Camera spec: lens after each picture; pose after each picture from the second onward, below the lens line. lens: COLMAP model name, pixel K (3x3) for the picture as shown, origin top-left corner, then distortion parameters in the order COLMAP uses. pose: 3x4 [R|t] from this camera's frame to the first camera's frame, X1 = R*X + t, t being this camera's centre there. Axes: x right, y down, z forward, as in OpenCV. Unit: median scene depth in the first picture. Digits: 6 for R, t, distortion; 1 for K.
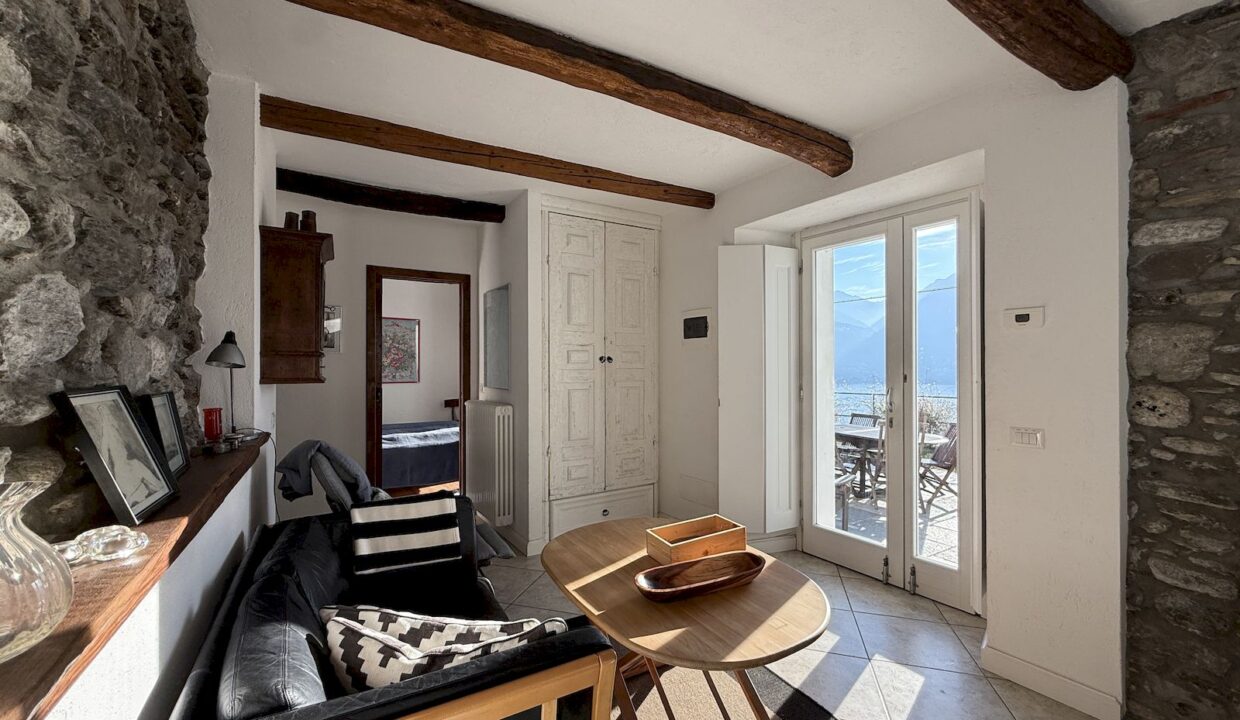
lens RADIAL K [[495.0, 0, 617.7], [0, 495.0, 362.7], [0, 0, 1]] dist [0.000213, 0.000205]
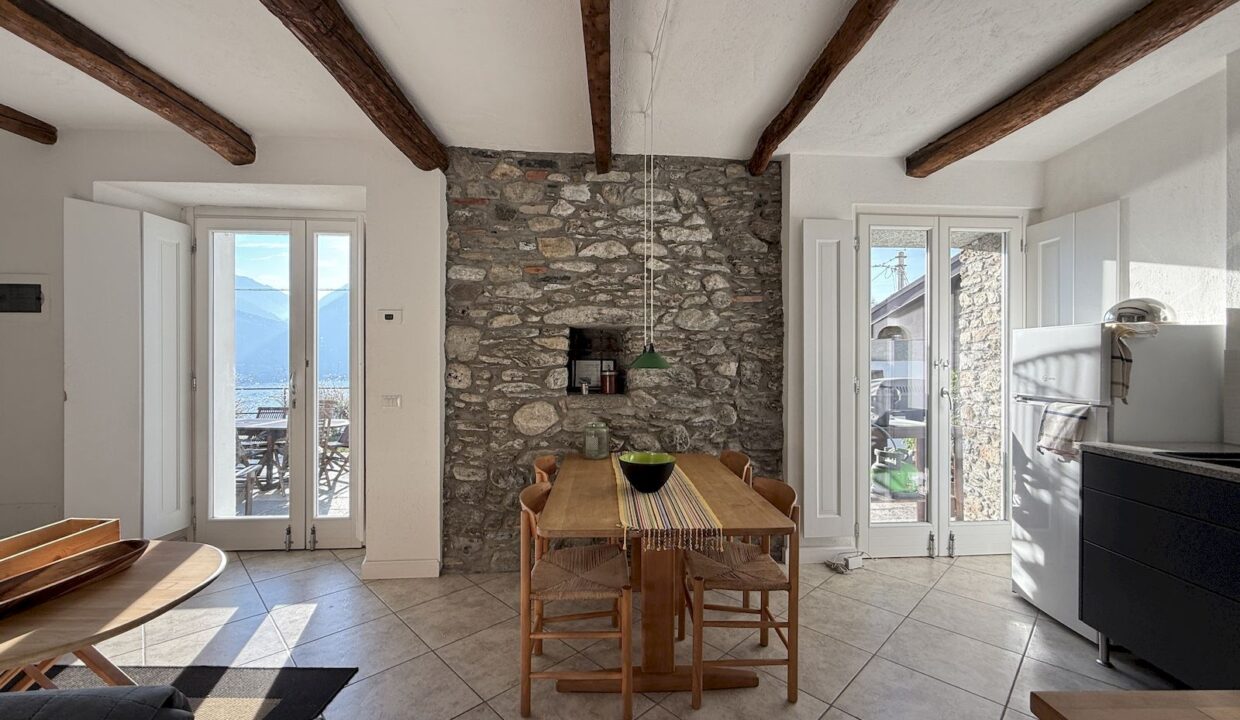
lens RADIAL K [[495.0, 0, 617.7], [0, 495.0, 362.7], [0, 0, 1]] dist [0.000213, 0.000205]
pose [[0.484626, 0.000901, 0.874721, -0.082017], [-0.006237, 0.999978, 0.002425, 0.027469], [-0.874699, -0.006631, 0.484621, -0.211477]]
